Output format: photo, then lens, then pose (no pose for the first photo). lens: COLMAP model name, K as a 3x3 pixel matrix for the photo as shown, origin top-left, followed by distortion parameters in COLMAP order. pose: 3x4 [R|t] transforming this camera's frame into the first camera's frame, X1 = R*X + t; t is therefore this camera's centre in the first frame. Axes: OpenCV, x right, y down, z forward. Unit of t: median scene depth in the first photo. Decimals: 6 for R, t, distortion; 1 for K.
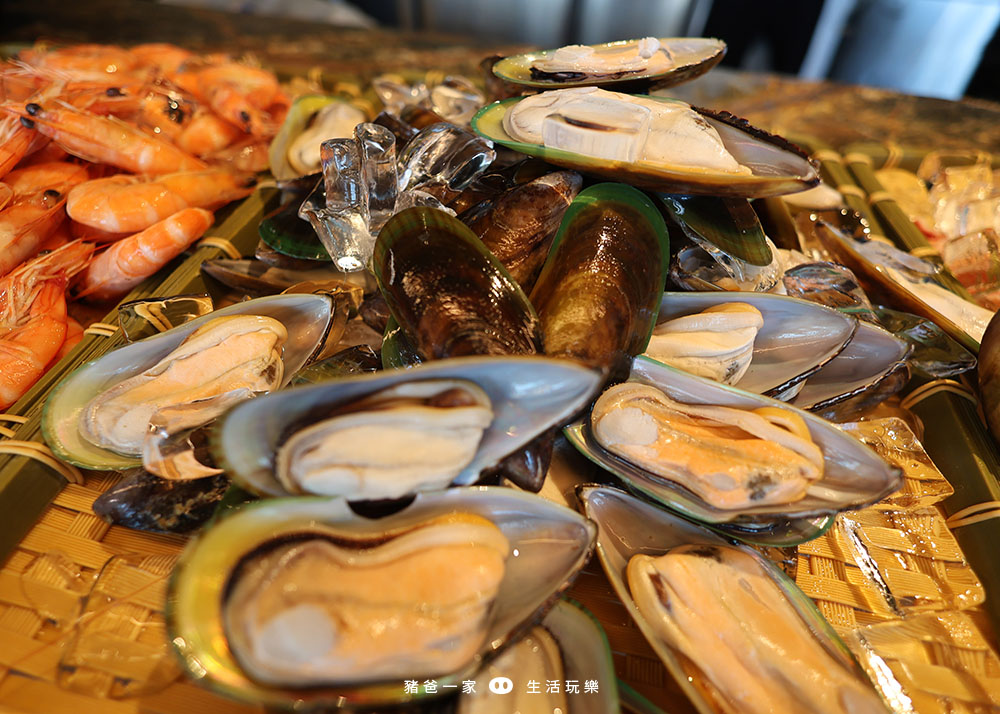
lens RADIAL K [[511.4, 0, 497.9], [0, 511.4, 354.4], [0, 0, 1]] dist [0.005288, 0.000259]
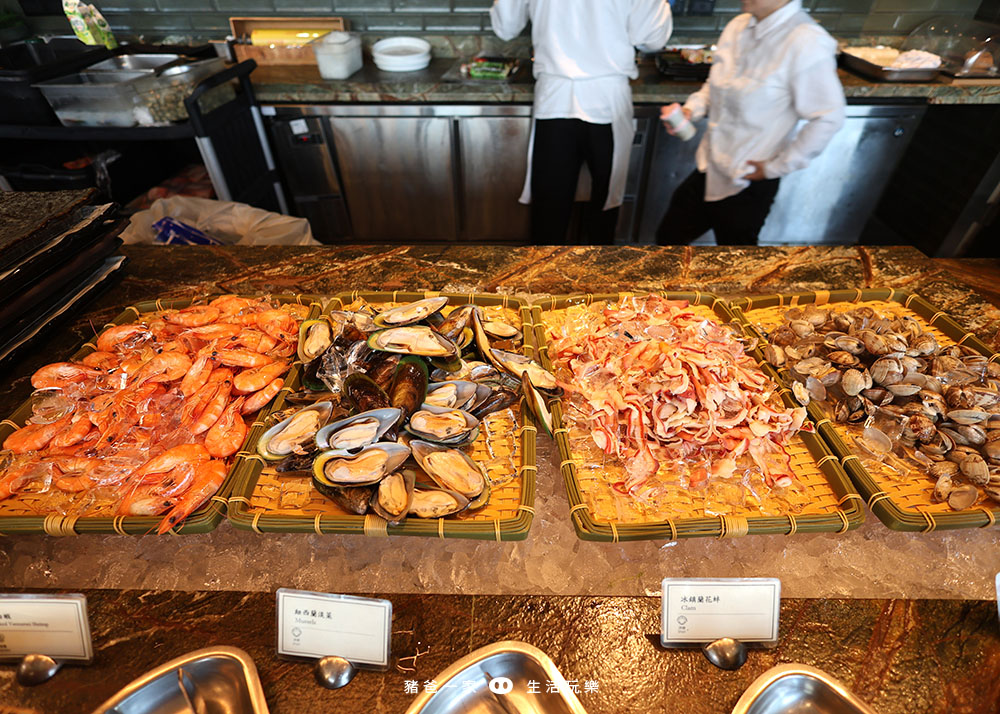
lens RADIAL K [[511.4, 0, 500.8], [0, 511.4, 361.4], [0, 0, 1]] dist [0.005288, 0.000259]
pose [[0.982878, -0.158478, 0.093995, 0.559263], [0.168839, 0.978908, -0.115032, 0.235634], [-0.073783, 0.128933, 0.988905, -2.792025]]
